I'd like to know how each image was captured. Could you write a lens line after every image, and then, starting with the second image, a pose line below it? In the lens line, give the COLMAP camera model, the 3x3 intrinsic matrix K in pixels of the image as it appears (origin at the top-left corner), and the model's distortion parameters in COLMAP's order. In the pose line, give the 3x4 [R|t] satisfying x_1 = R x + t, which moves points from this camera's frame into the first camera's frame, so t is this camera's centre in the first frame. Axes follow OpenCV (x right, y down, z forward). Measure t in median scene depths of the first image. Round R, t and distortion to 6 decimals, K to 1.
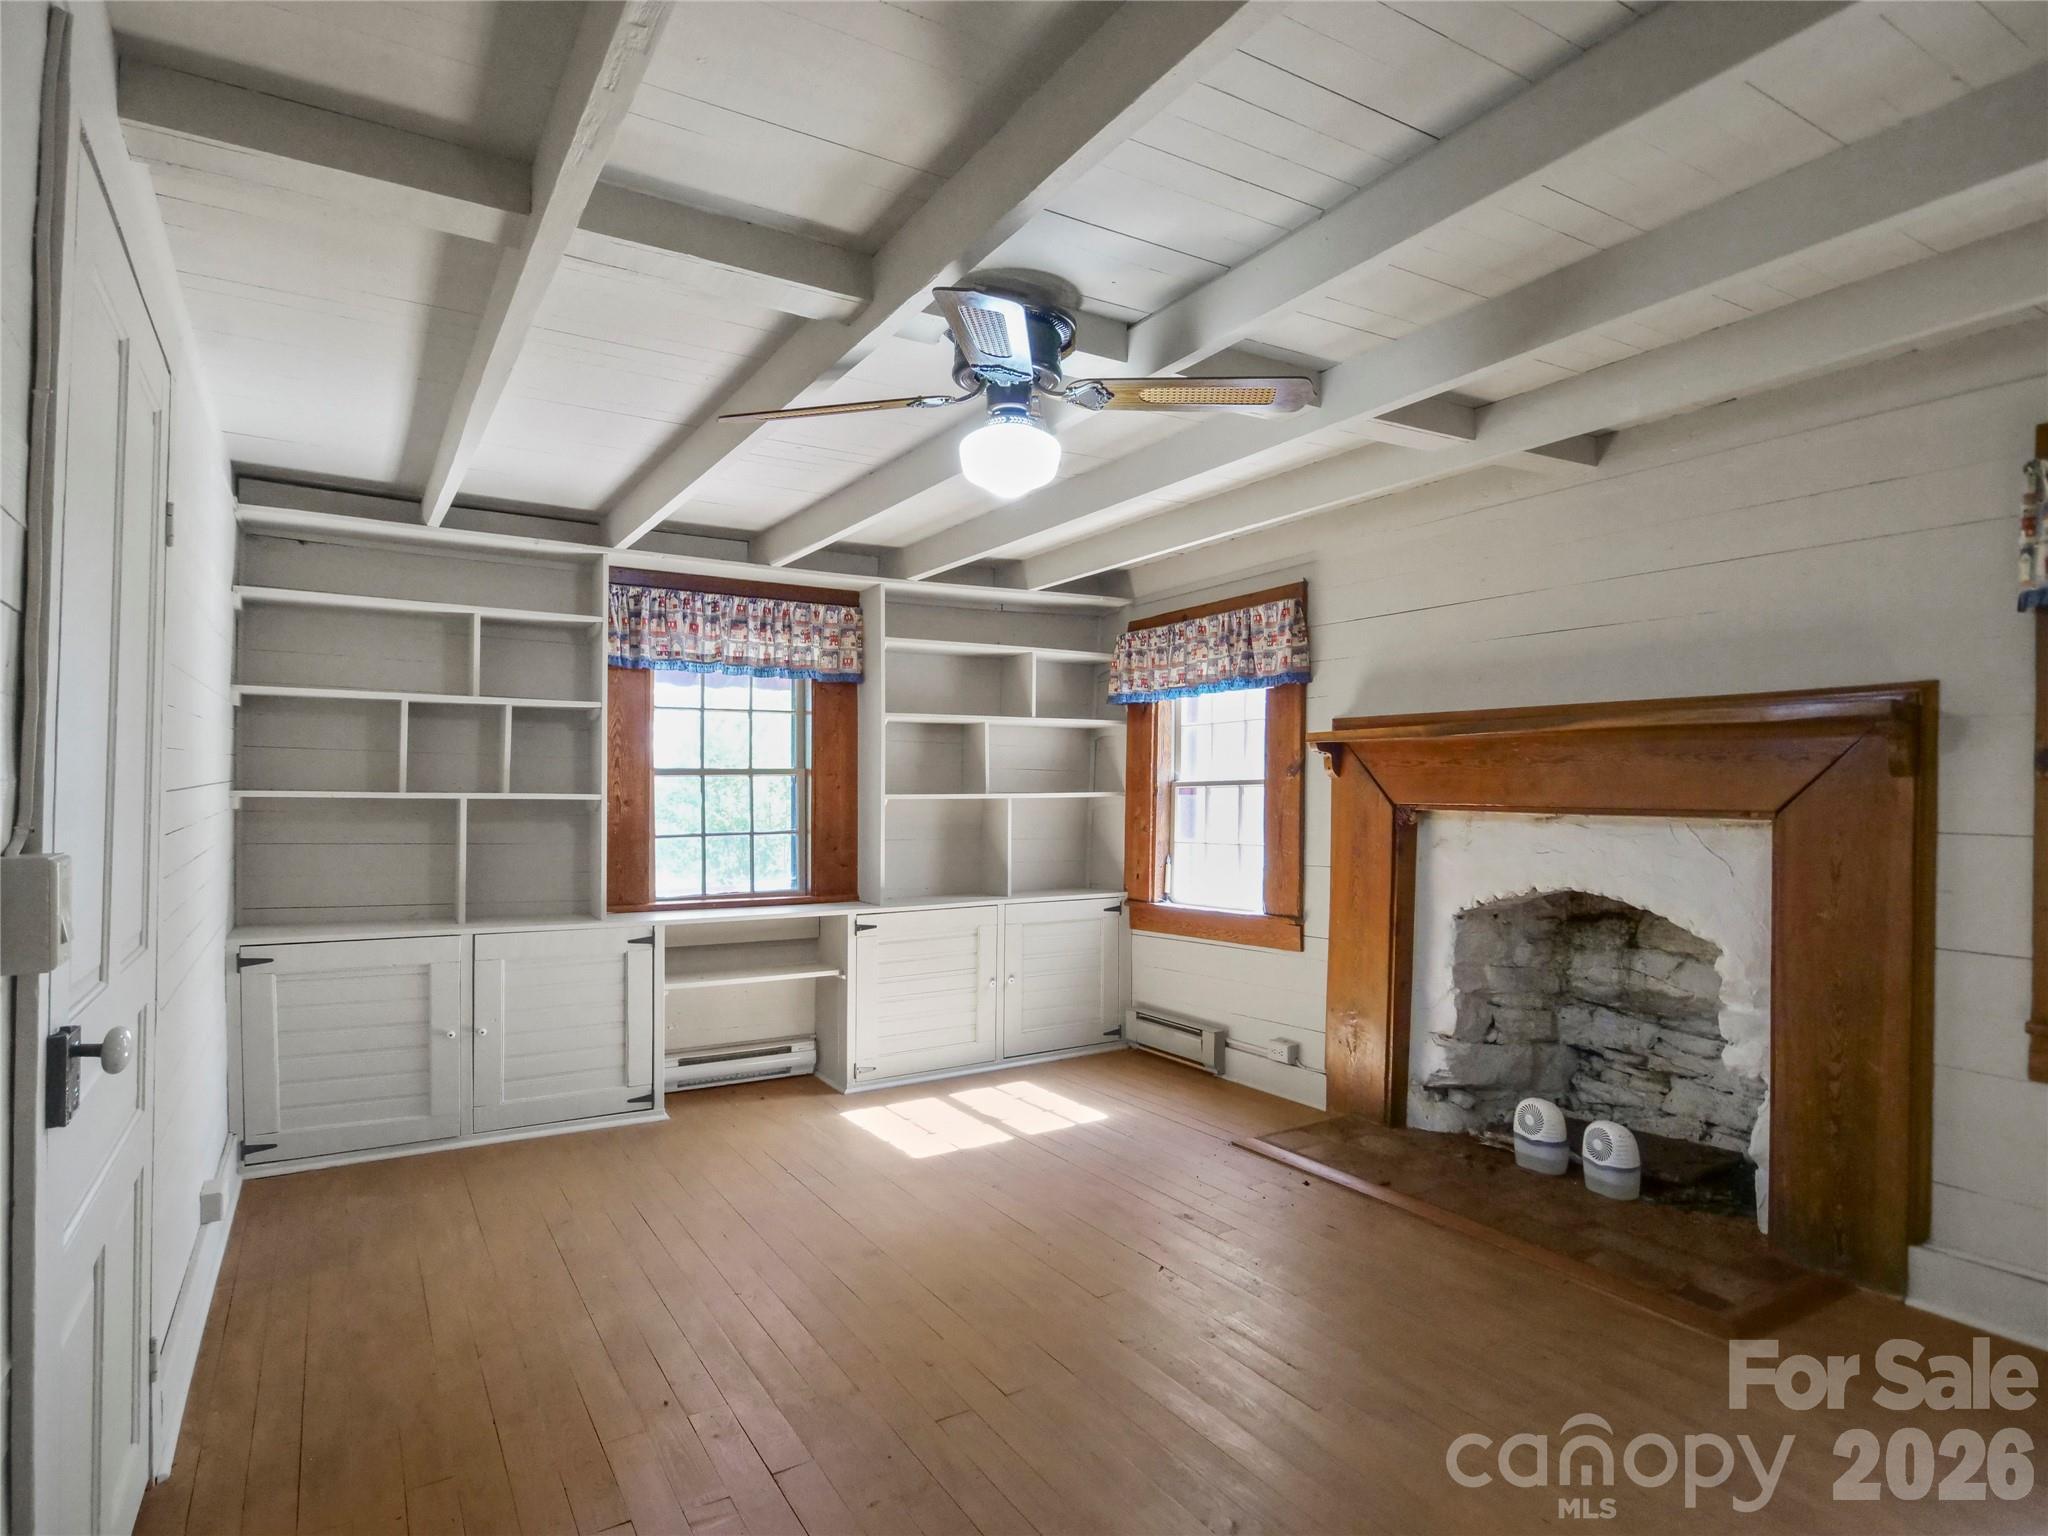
lens RADIAL K [[1109.1, 0, 1022.2], [0, 1109.1, 781.9], [0, 0, 1]] dist [-0.001441, -0.000986]
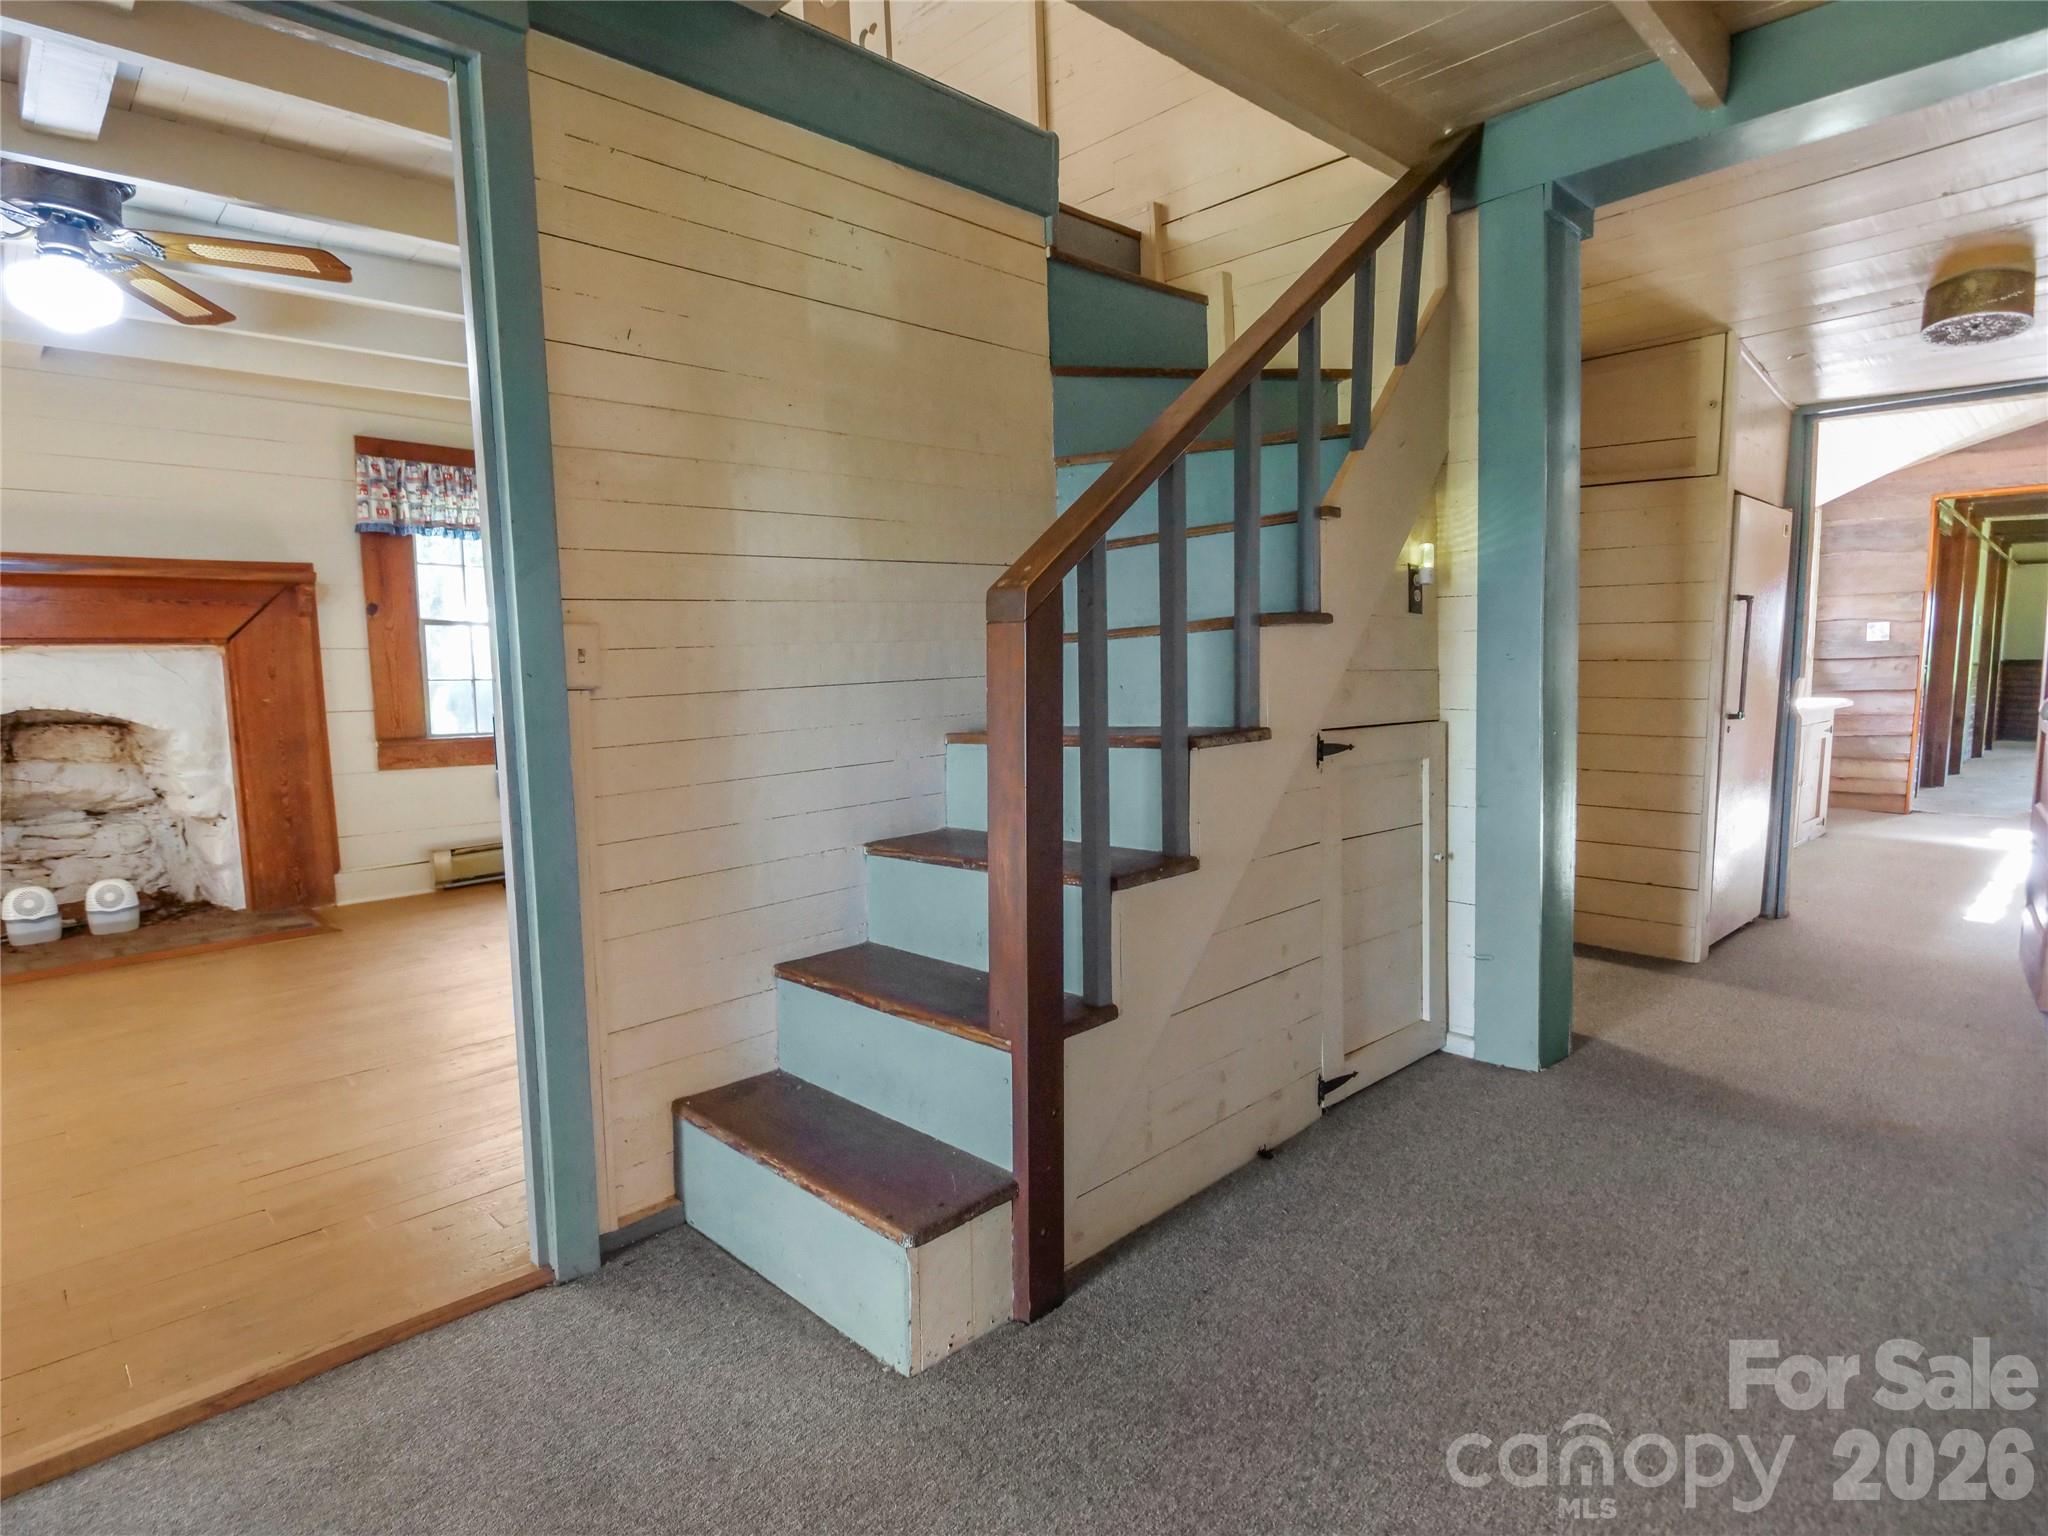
lens RADIAL K [[1109.1, 0, 1022.2], [0, 1109.1, 781.9], [0, 0, 1]] dist [-0.001441, -0.000986]
pose [[-0.226743, -0.109155, 0.967819, -1.182554], [0.015662, 0.993163, 0.115682, 0.068692], [-0.973829, 0.041388, -0.223483, 0.282396]]
